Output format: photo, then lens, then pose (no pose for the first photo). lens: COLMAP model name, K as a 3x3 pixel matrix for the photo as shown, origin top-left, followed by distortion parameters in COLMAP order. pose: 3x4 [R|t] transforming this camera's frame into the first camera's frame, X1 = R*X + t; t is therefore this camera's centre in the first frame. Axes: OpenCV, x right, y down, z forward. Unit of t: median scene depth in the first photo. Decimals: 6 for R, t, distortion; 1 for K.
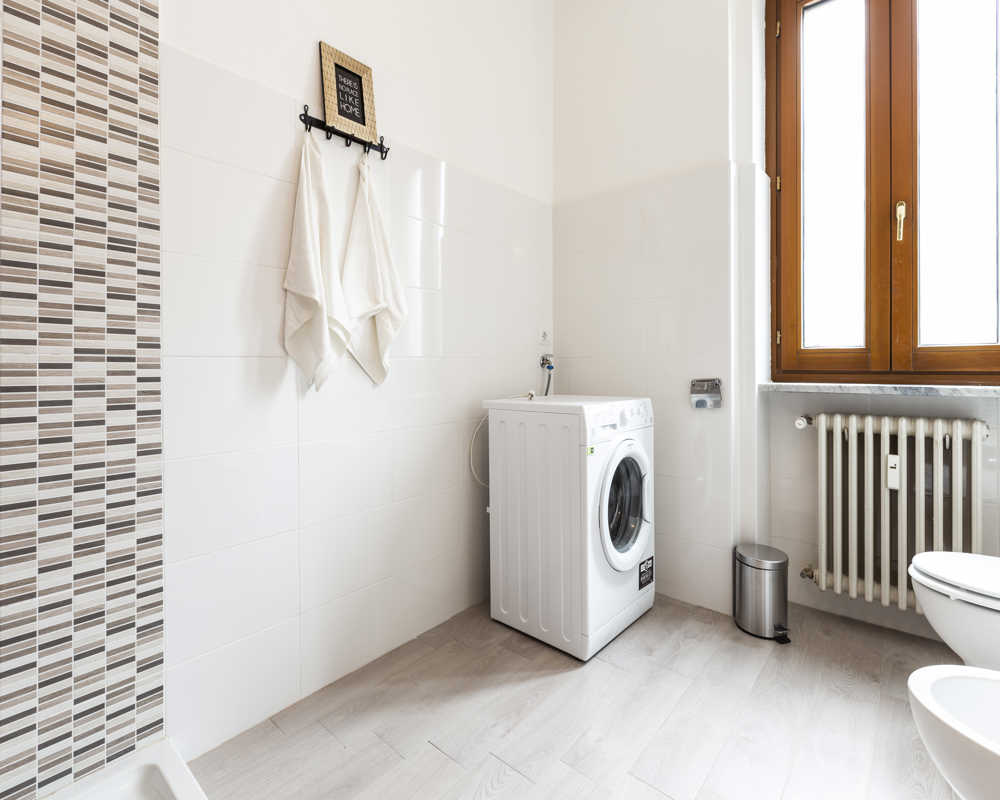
lens RADIAL K [[486.7, 0, 502.0], [0, 486.7, 372.3], [0, 0, 1]] dist [-0.000704, 0.000466]
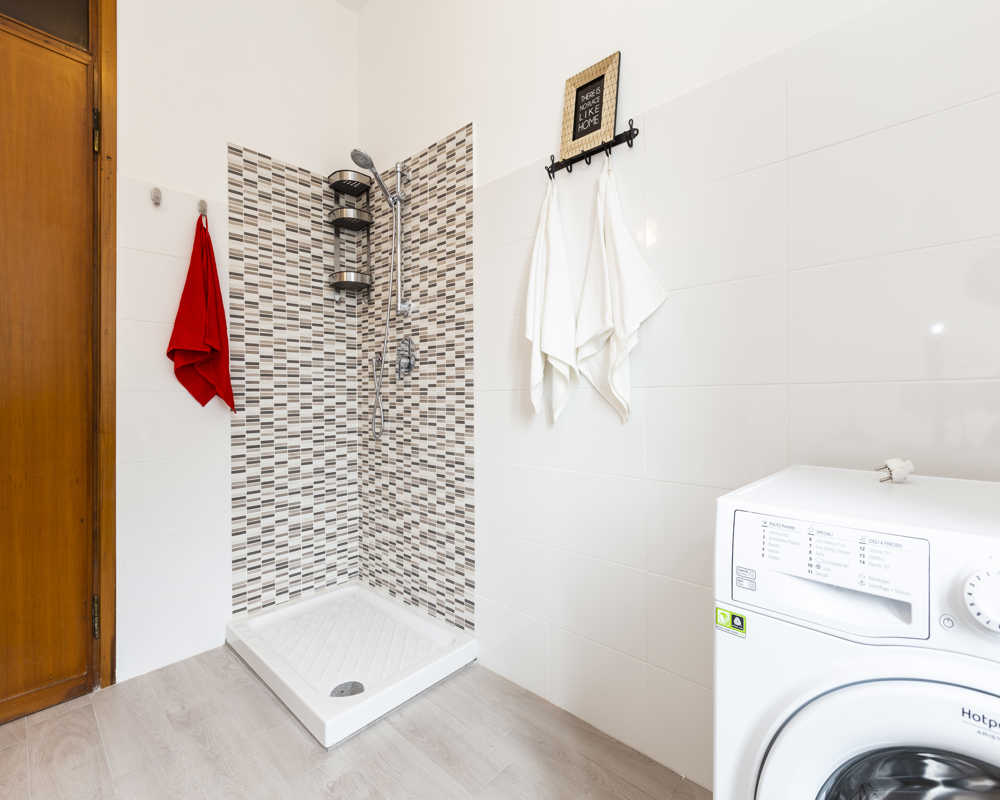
lens RADIAL K [[451.1, 0, 498.7], [0, 451.1, 400.6], [0, 0, 1]] dist [-0.001329, 0.000057]
pose [[-0.028132, 0.011995, -0.999532, 0.498597], [-0.010247, 0.999872, 0.012288, -0.014766], [0.999552, 0.010588, -0.028005, 0.756154]]
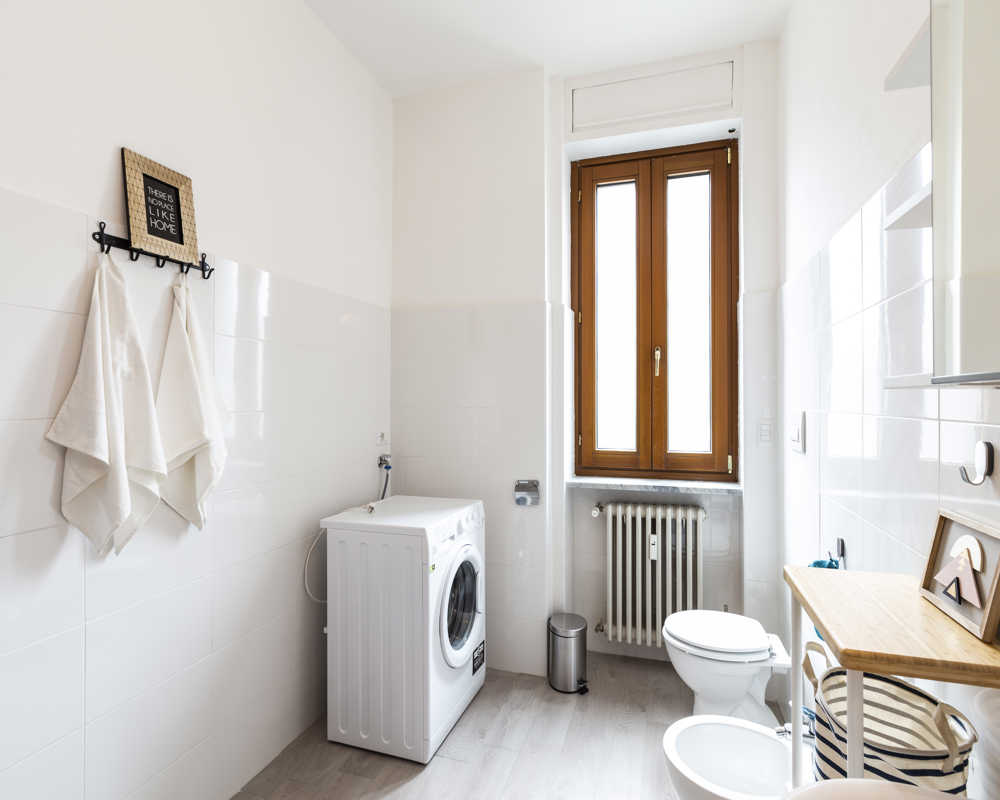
lens RADIAL K [[468.0, 0, 539.2], [0, 468.0, 400.6], [0, 0, 1]] dist [-0.000872, 0.000346]
pose [[0.904402, 0.006380, 0.426634, -0.047952], [-0.001801, 0.999936, -0.011135, -0.188974], [-0.426678, 0.009302, 0.904356, -0.053067]]
